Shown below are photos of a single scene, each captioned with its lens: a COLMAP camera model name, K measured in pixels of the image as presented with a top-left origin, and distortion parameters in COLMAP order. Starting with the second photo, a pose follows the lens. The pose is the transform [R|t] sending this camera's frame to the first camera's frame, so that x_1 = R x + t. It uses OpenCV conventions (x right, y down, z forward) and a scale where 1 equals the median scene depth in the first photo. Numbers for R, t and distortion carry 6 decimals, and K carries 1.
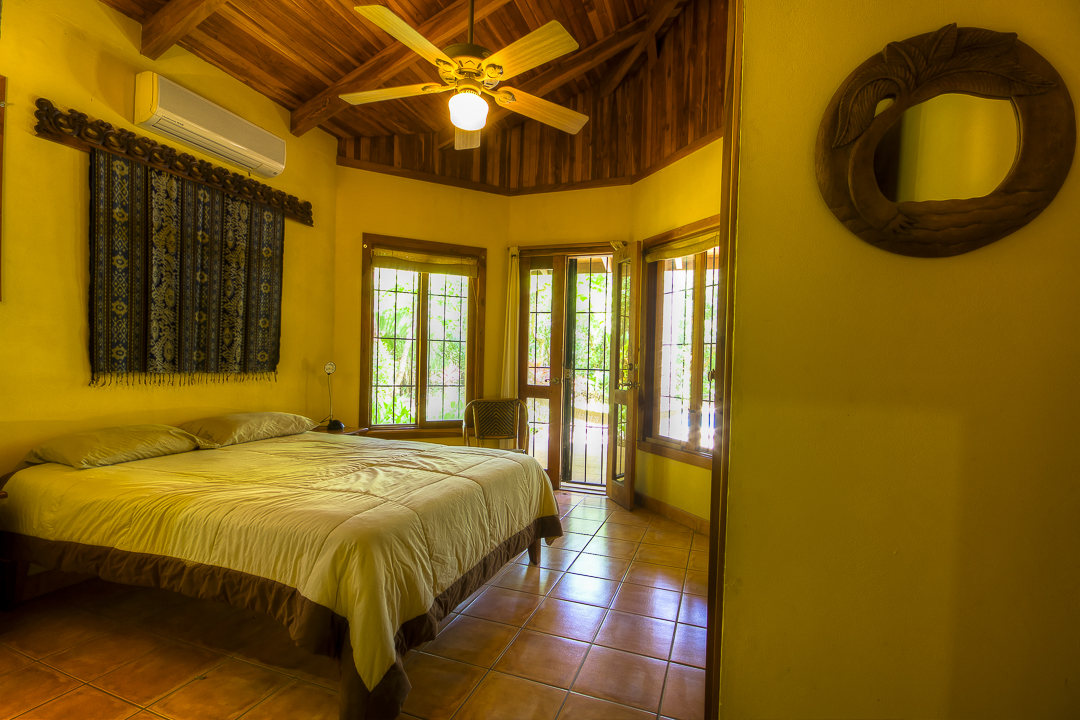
lens RADIAL K [[494.9, 0, 544.9], [0, 494.9, 369.1], [0, 0, 1]] dist [0.001862, 0.000213]
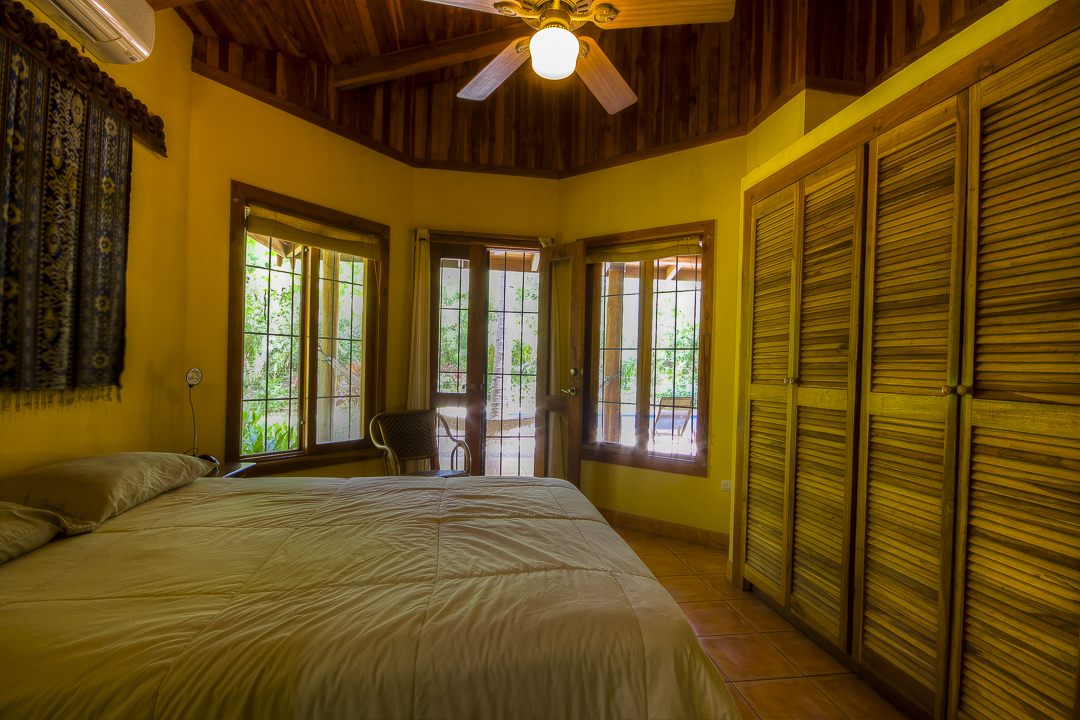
lens RADIAL K [[495.1, 0, 542.3], [0, 495.1, 370.5], [0, 0, 1]] dist [0.017295, -0.017805]
pose [[0.877356, -0.005219, 0.479812, -0.377393], [0.003237, 0.999982, 0.004958, -0.013702], [-0.479829, -0.002797, 0.877357, 0.216056]]
